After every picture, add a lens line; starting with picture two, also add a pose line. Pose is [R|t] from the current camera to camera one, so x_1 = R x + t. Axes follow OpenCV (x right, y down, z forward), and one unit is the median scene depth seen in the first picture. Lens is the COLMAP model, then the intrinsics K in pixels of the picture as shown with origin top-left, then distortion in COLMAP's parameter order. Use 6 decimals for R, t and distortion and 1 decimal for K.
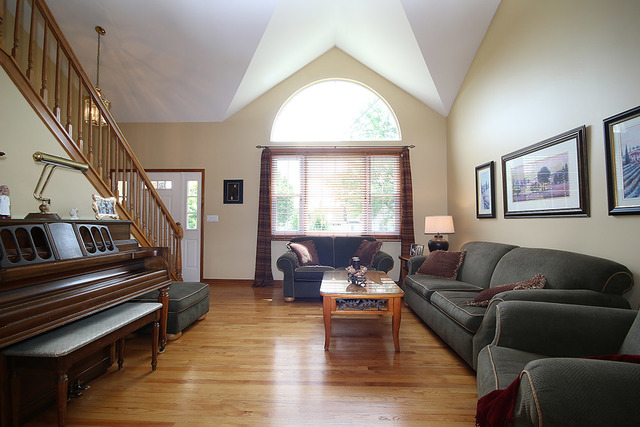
lens RADIAL K [[295.3, 0, 325.0], [0, 295.3, 209.5], [0, 0, 1]] dist [0.002548, -0.000224]
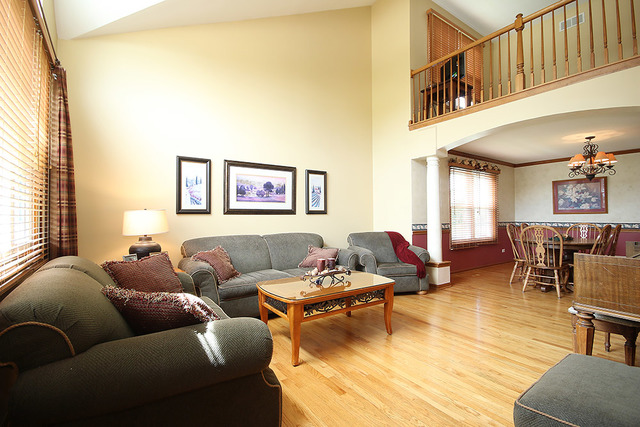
lens RADIAL K [[295.3, 0, 319.7], [0, 295.3, 212.8], [0, 0, 1]] dist [0.002548, -0.000224]
pose [[-0.594293, 0.010947, 0.804174, -0.451985], [-0.030756, 0.998867, -0.036326, 0.046213], [-0.803661, -0.046322, -0.593282, 1.174948]]
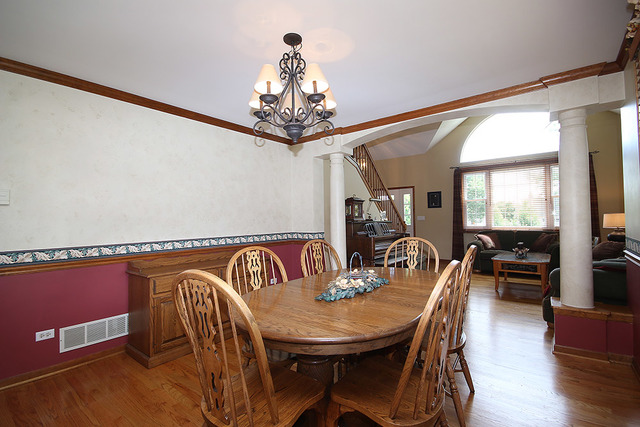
lens RADIAL K [[295.3, 0, 321.7], [0, 295.3, 210.9], [0, 0, 1]] dist [0.002548, -0.000224]
pose [[0.809405, -0.030893, -0.586437, 0.131057], [0.042771, 0.999064, 0.006403, -0.050267], [0.585691, -0.030265, 0.809969, -0.703019]]
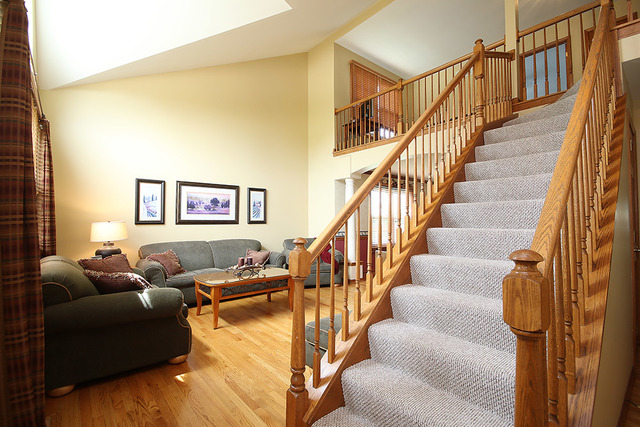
lens RADIAL K [[295.3, 0, 320.4], [0, 295.3, 213.6], [0, 0, 1]] dist [0.002548, -0.000224]
pose [[-0.663245, 0.021567, 0.748092, -0.783823], [-0.030239, 0.997996, -0.055581, 0.030731], [-0.747791, -0.059486, -0.661264, 1.211875]]
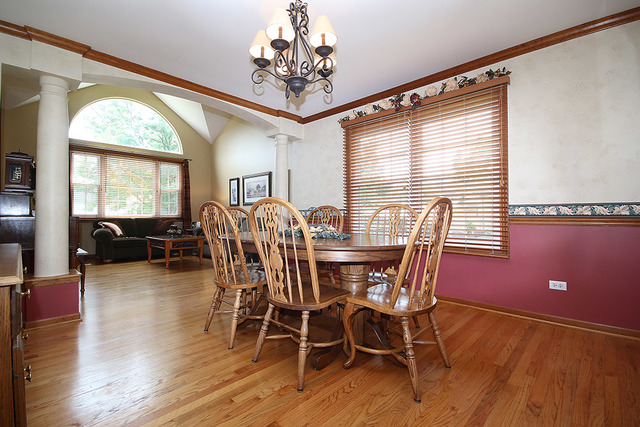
lens RADIAL K [[295.3, 0, 318.4], [0, 295.3, 214.2], [0, 0, 1]] dist [0.002548, -0.000224]
pose [[0.688871, 0.001146, 0.724883, -0.456820], [-0.026074, 0.999391, 0.023198, 0.021641], [-0.724415, -0.034881, 0.688481, -0.698650]]
